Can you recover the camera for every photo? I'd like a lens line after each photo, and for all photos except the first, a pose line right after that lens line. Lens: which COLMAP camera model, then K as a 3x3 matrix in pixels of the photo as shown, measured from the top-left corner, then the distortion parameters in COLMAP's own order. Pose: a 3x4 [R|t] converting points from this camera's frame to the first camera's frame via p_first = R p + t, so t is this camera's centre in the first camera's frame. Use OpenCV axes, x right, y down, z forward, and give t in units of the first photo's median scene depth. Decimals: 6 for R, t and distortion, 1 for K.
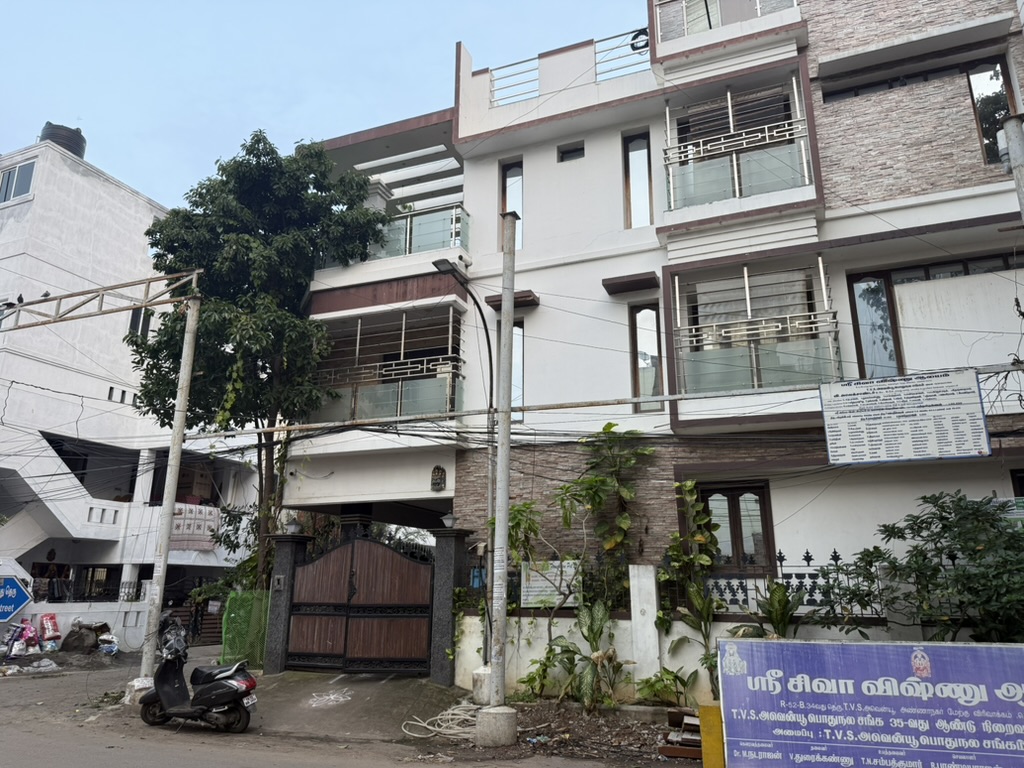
lens RADIAL K [[723.5, 0, 509.5], [0, 723.5, 379.7], [0, 0, 1]] dist [0.033524, -0.042841]
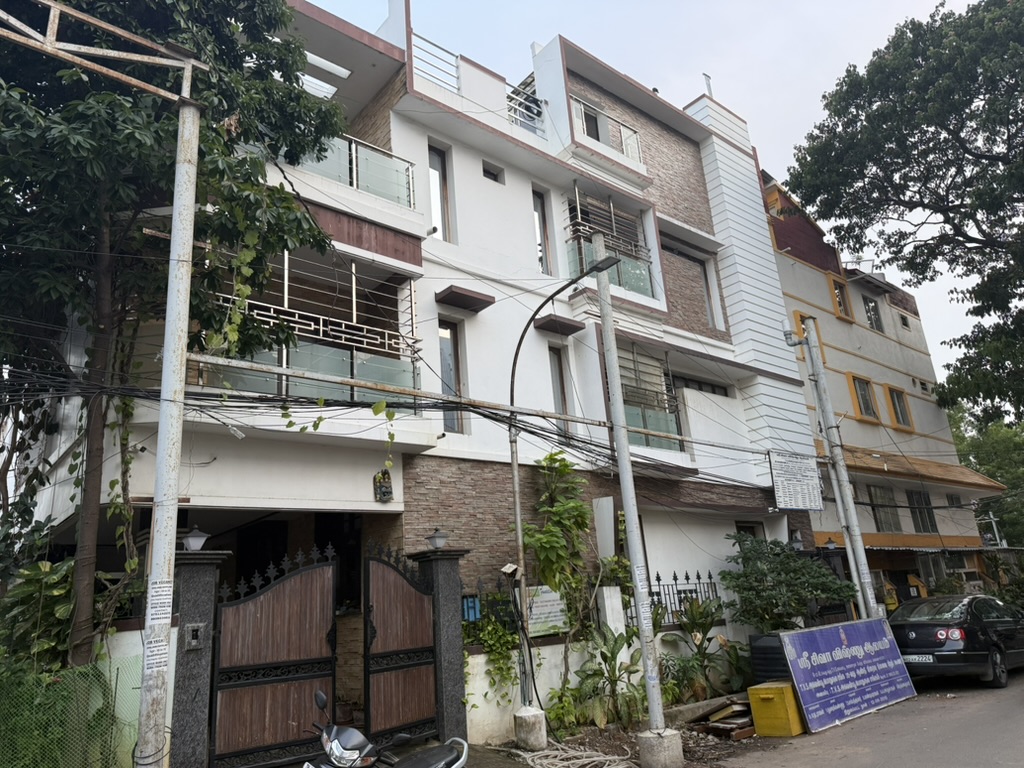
lens RADIAL K [[723.5, 0, 515.8], [0, 723.5, 379.4], [0, 0, 1]] dist [0.033524, -0.042841]
pose [[0.462159, 0.235032, 0.855084, -0.789924], [-0.167759, 0.970000, -0.175948, 0.150901], [-0.870785, -0.062132, 0.487723, 0.545691]]
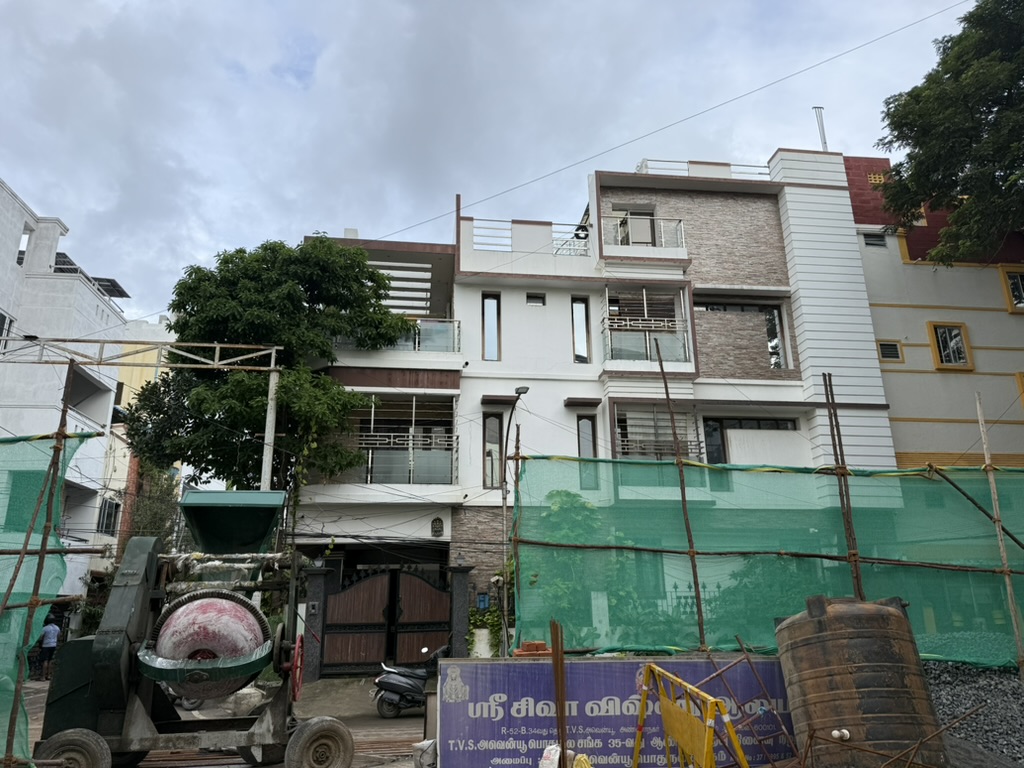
lens RADIAL K [[723.5, 0, 512.8], [0, 723.5, 382.7], [0, 0, 1]] dist [0.033524, -0.042841]
pose [[0.870636, 0.130210, 0.474382, -0.703161], [-0.117549, 0.991464, -0.056401, -0.075295], [-0.477677, -0.006658, 0.878510, -0.262261]]
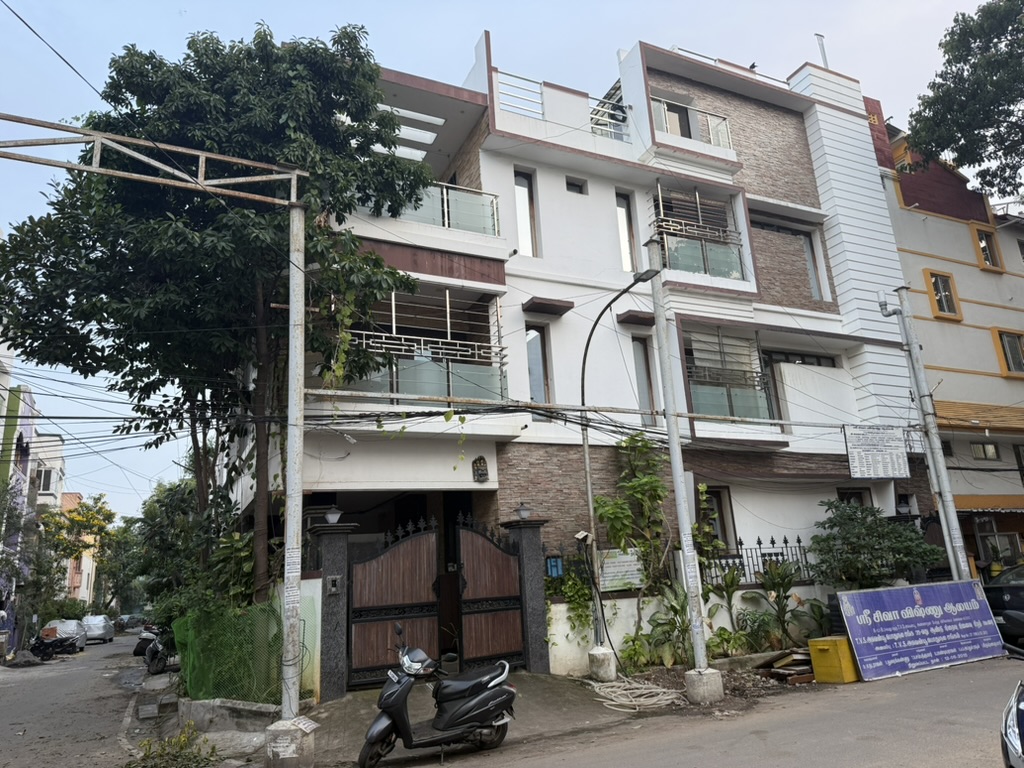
lens RADIAL K [[723.5, 0, 520.0], [0, 723.5, 382.5], [0, 0, 1]] dist [0.033524, -0.042841]
pose [[0.669559, 0.155231, 0.726357, -0.851310], [-0.141024, 0.986697, -0.080872, 0.101321], [-0.729248, -0.048285, 0.682544, 0.334297]]
